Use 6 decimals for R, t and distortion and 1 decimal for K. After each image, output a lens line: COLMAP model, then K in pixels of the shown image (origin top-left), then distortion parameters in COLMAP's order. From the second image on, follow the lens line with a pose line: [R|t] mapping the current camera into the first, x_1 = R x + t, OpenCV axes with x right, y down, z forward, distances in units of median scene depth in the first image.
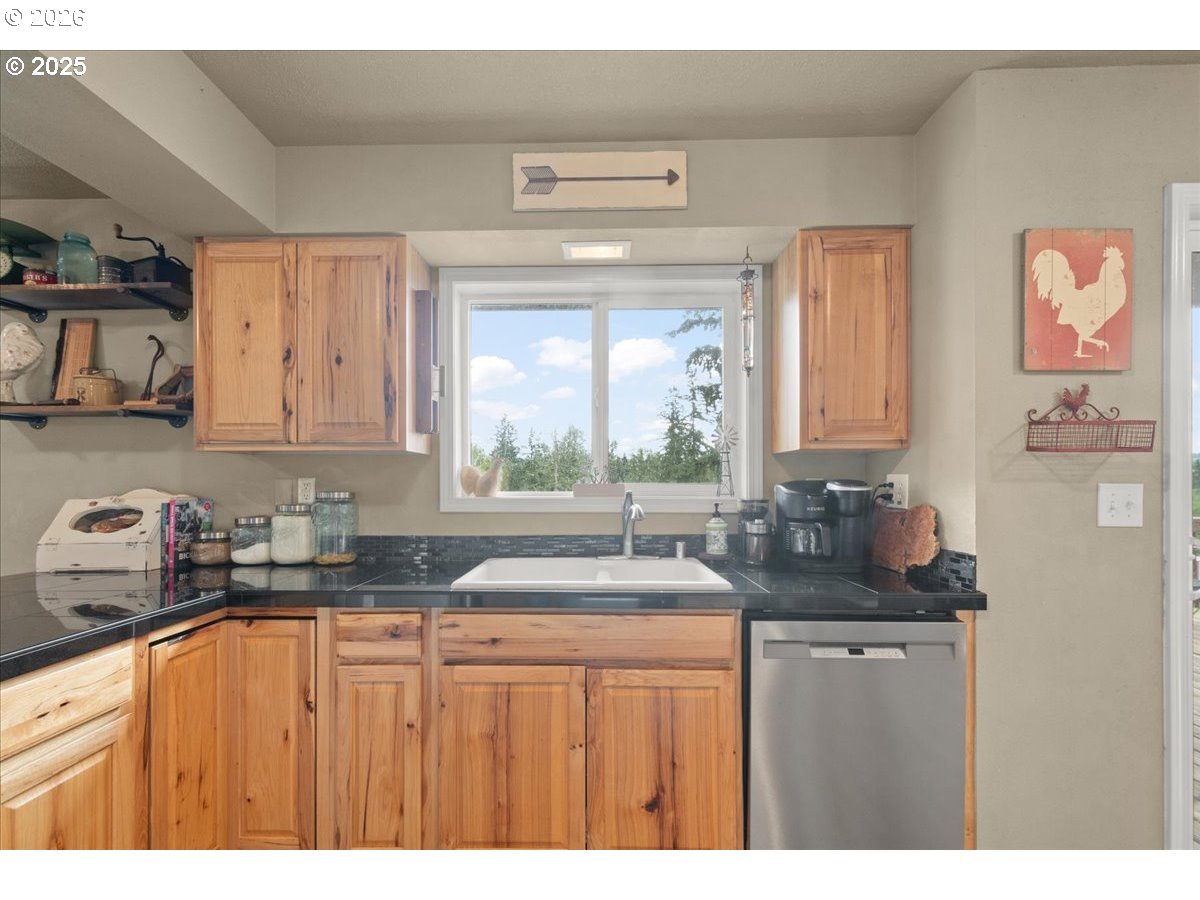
lens RADIAL K [[529.1, 0, 583.1], [0, 529.1, 477.2], [0, 0, 1]] dist [0.011053, -0.000777]
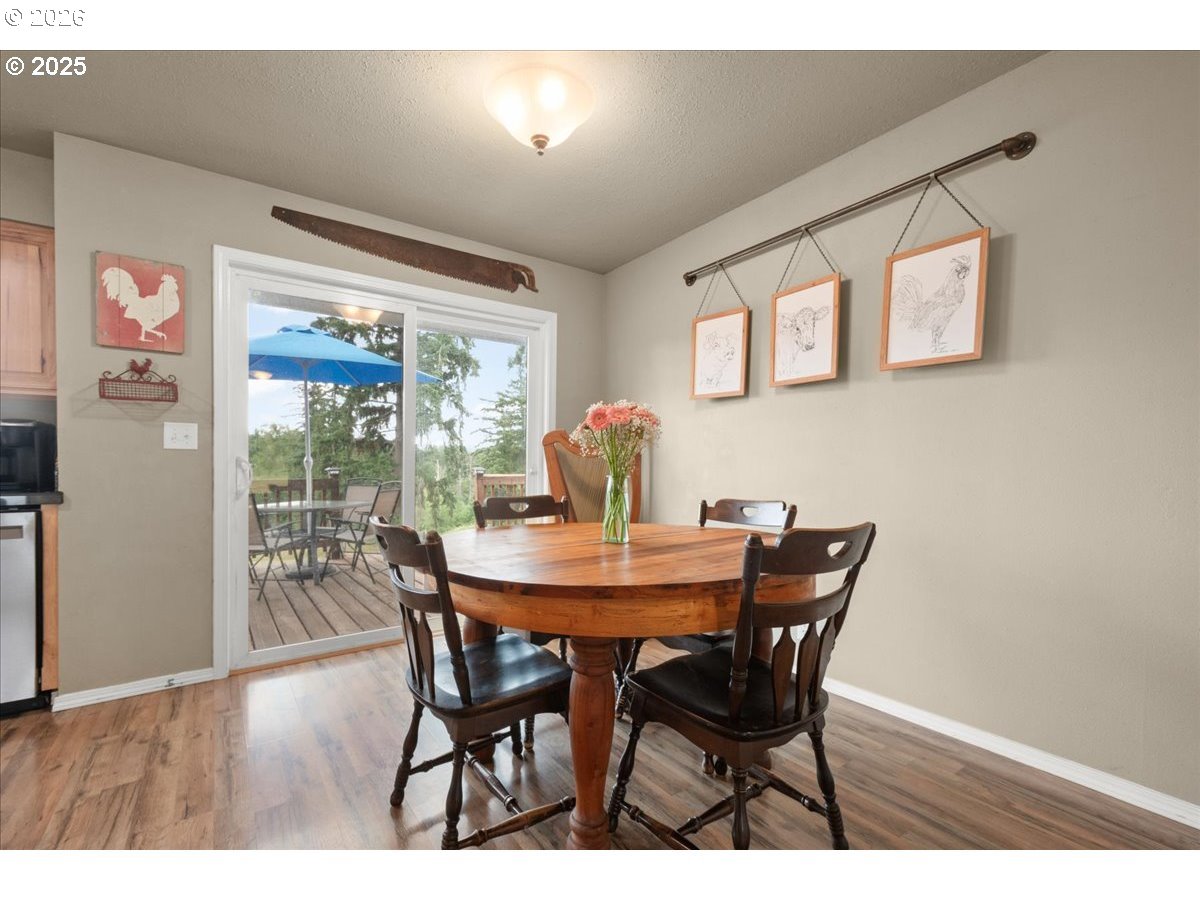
lens RADIAL K [[529.1, 0, 578.2], [0, 529.1, 467.4], [0, 0, 1]] dist [0.011053, -0.000777]
pose [[0.815963, -0.001634, 0.578101, 1.065104], [-0.007763, 0.999875, 0.013784, 0.116760], [-0.578051, -0.015735, 0.815849, -1.029725]]
